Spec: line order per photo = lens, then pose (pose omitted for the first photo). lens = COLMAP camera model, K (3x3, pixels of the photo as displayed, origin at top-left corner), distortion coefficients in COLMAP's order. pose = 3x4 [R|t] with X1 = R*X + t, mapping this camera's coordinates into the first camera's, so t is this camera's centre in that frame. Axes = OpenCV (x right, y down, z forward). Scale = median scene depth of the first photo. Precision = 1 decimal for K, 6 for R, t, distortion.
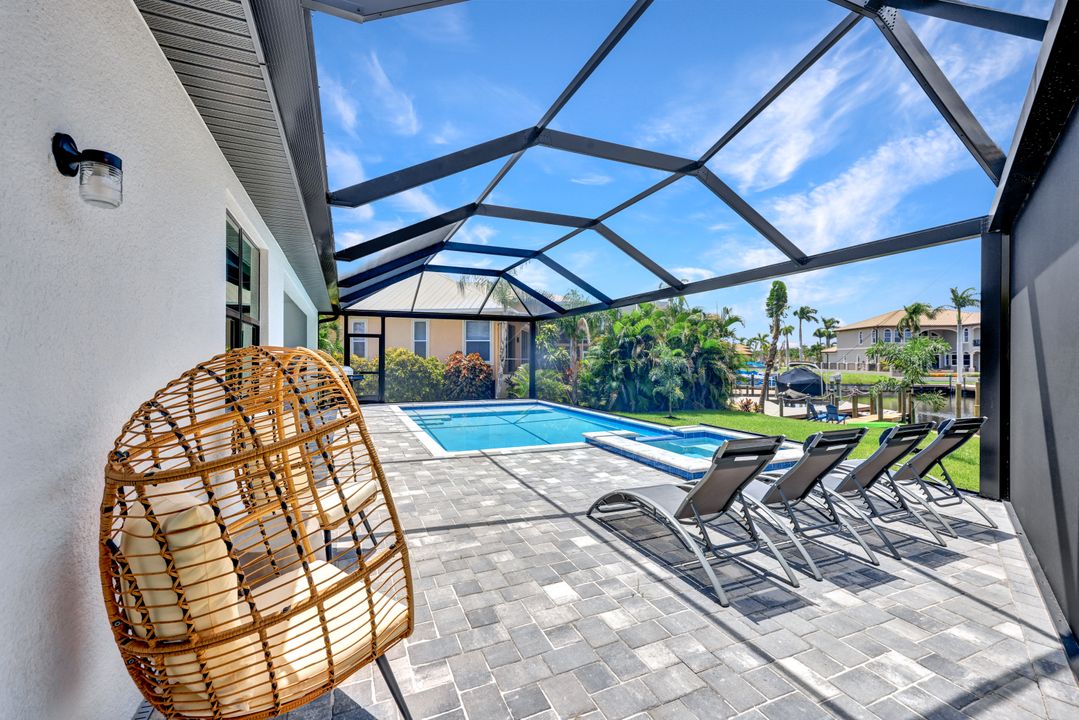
lens RADIAL K [[470.8, 0, 557.6], [0, 470.8, 358.6], [0, 0, 1]] dist [0.000147, -0.000022]
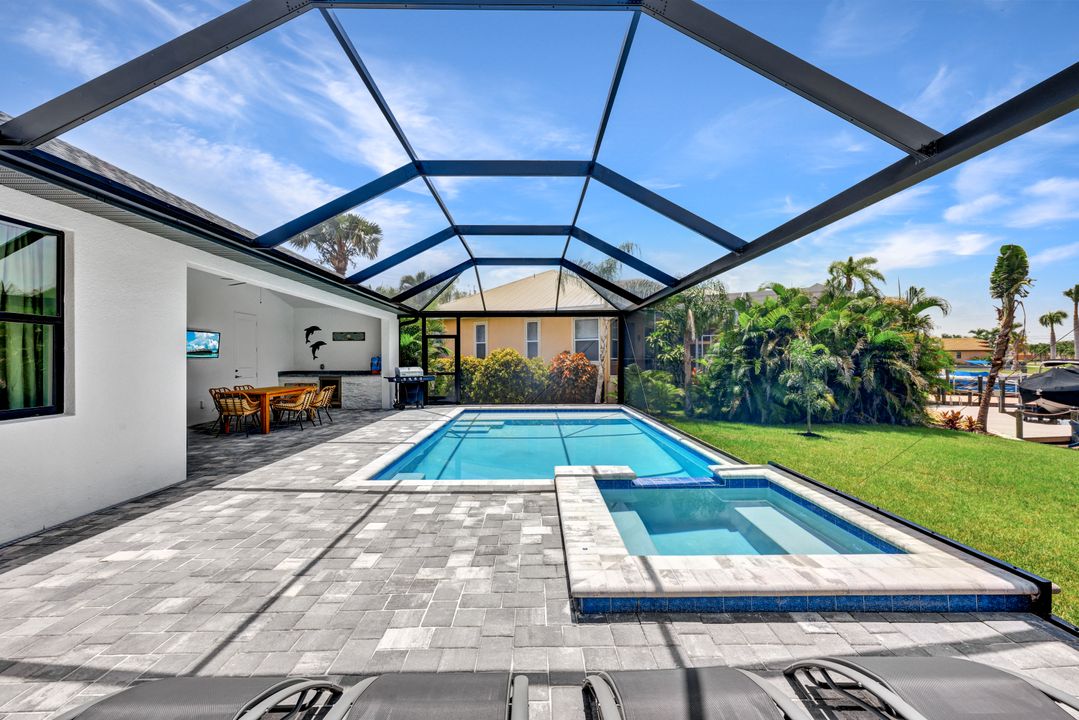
lens RADIAL K [[445.6, 0, 539.5], [0, 445.6, 360.0], [0, 0, 1]] dist [-0.001875, -0.000135]
pose [[0.918238, -0.004936, -0.395999, 0.194626], [0.006564, 0.999975, 0.002755, -0.000286], [0.395975, -0.005129, 0.918247, 0.257487]]
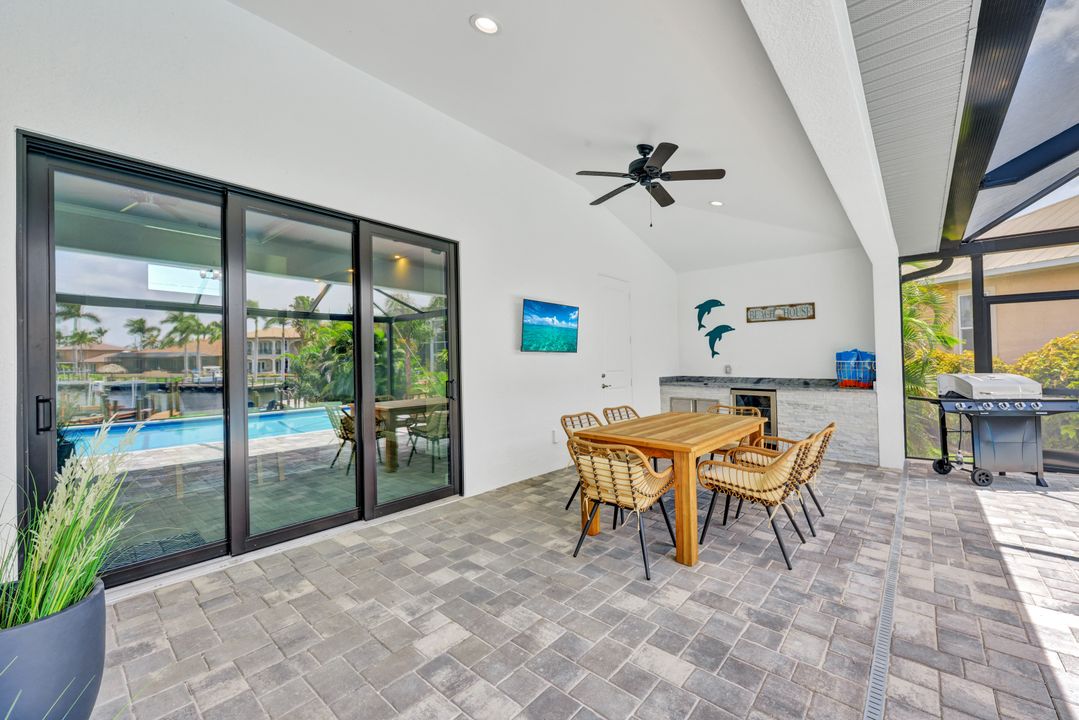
lens RADIAL K [[445.6, 0, 539.5], [0, 445.6, 360.0], [0, 0, 1]] dist [-0.001875, -0.000135]
pose [[0.435854, -0.005964, -0.899998, -0.312508], [0.005885, 0.999976, -0.003777, 0.003331], [0.899998, -0.003650, 0.435878, 0.561739]]
